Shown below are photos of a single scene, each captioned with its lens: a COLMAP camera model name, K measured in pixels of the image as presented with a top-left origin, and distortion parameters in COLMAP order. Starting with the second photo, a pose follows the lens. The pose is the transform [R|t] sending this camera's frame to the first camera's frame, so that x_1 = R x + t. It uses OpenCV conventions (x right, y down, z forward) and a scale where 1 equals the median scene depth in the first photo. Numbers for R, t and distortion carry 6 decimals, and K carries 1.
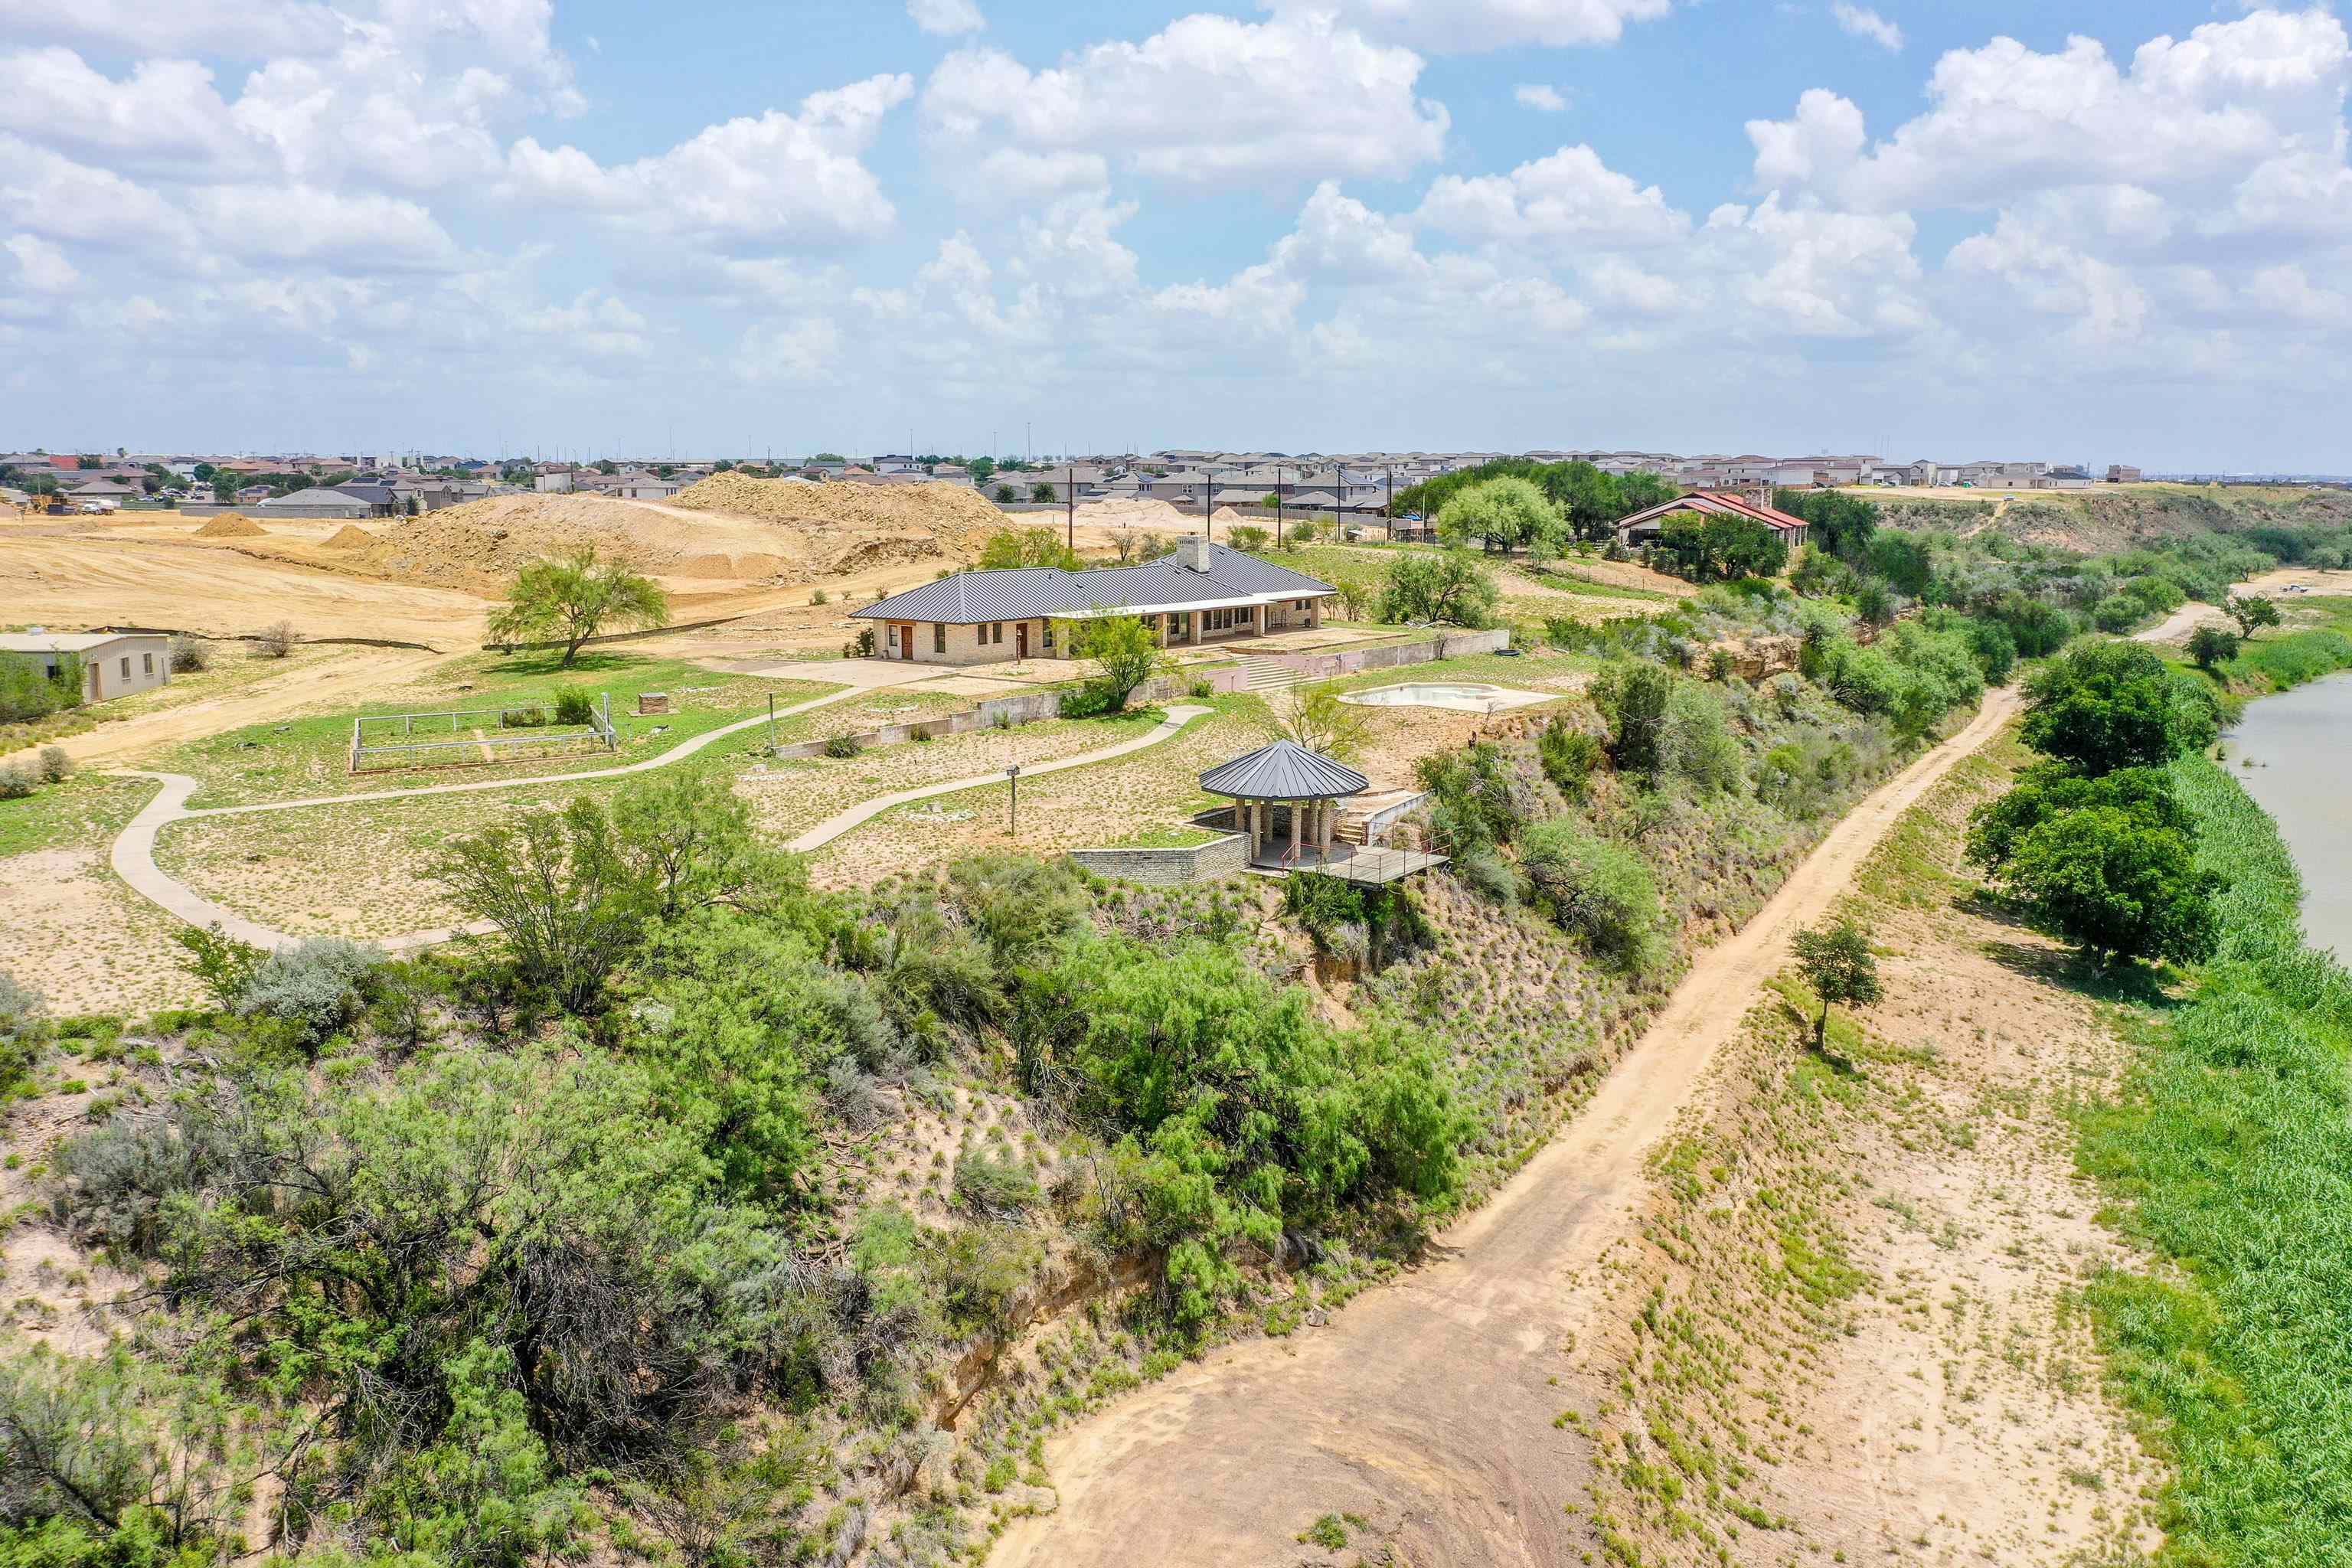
lens RADIAL K [[1914.1, 0, 1176.0], [0, 1914.1, 784.0], [0, 0, 1]] dist [-0.010909, 0.007517]
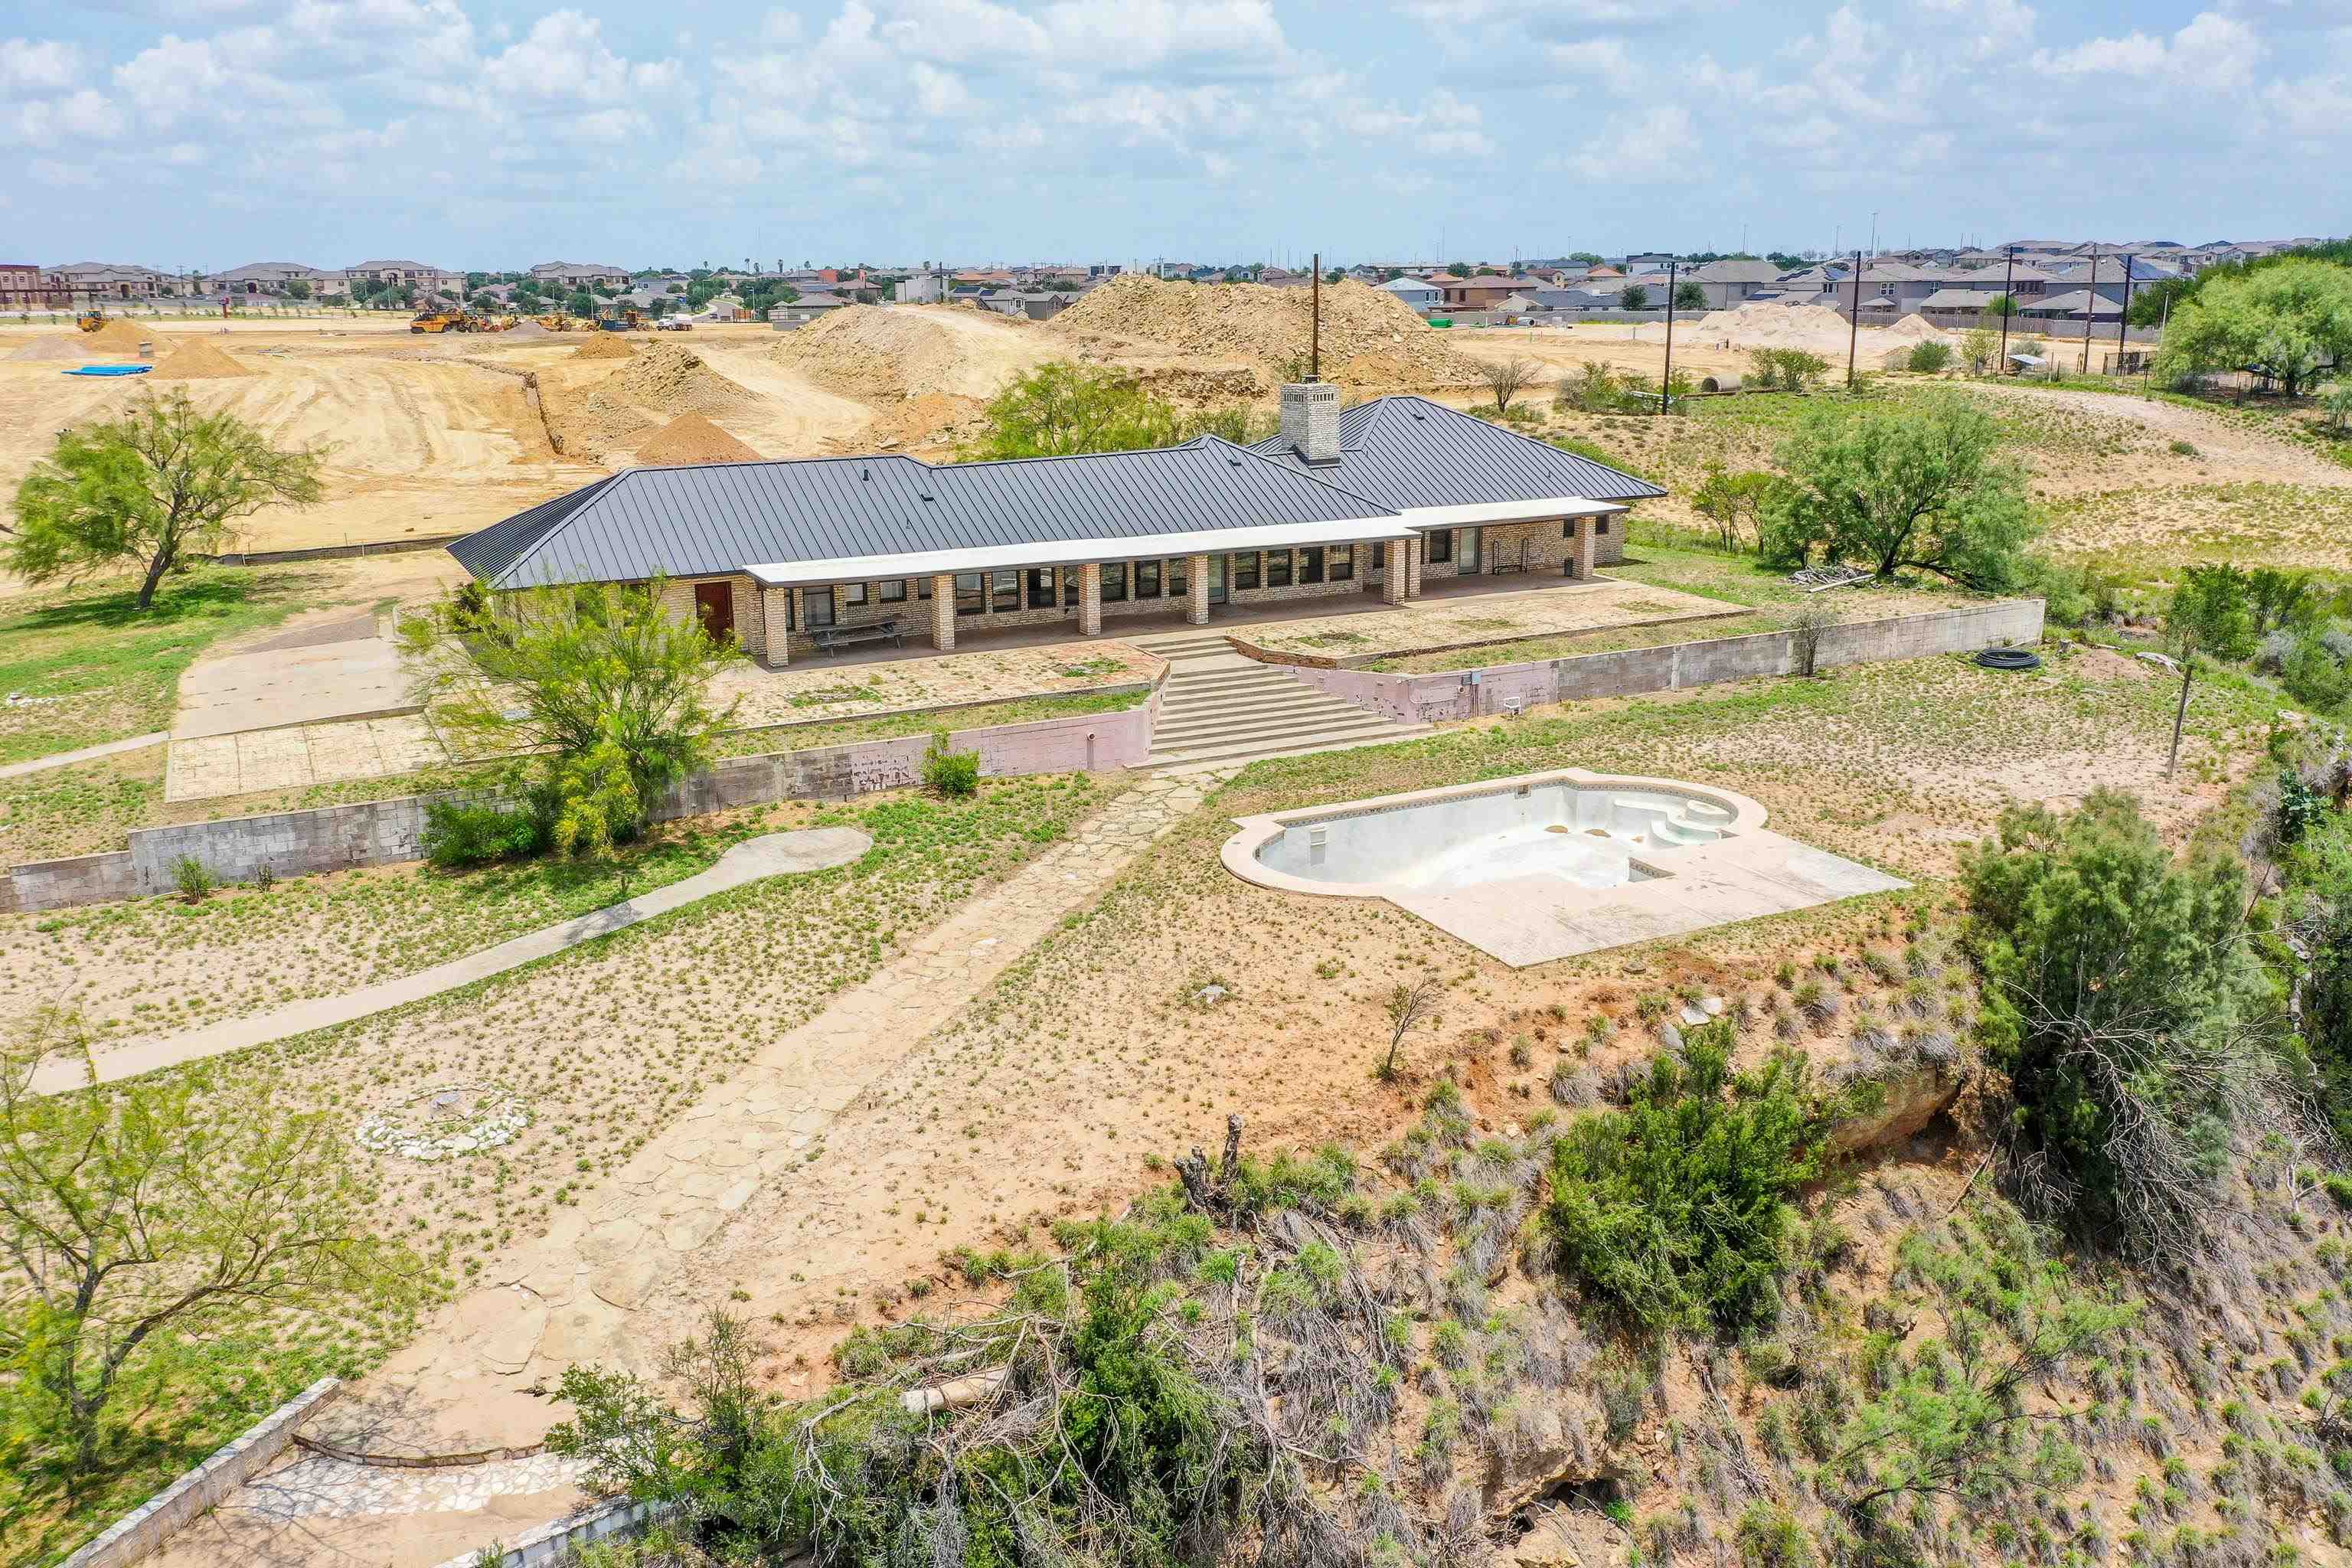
lens RADIAL K [[1914.1, 0, 1176.0], [0, 1914.1, 784.0], [0, 0, 1]] dist [-0.010909, 0.007517]
pose [[0.903014, 0.095616, -0.418835, 0.085616], [-0.054374, 0.992515, 0.109351, -0.035413], [0.426156, -0.075971, 0.901454, 0.237499]]
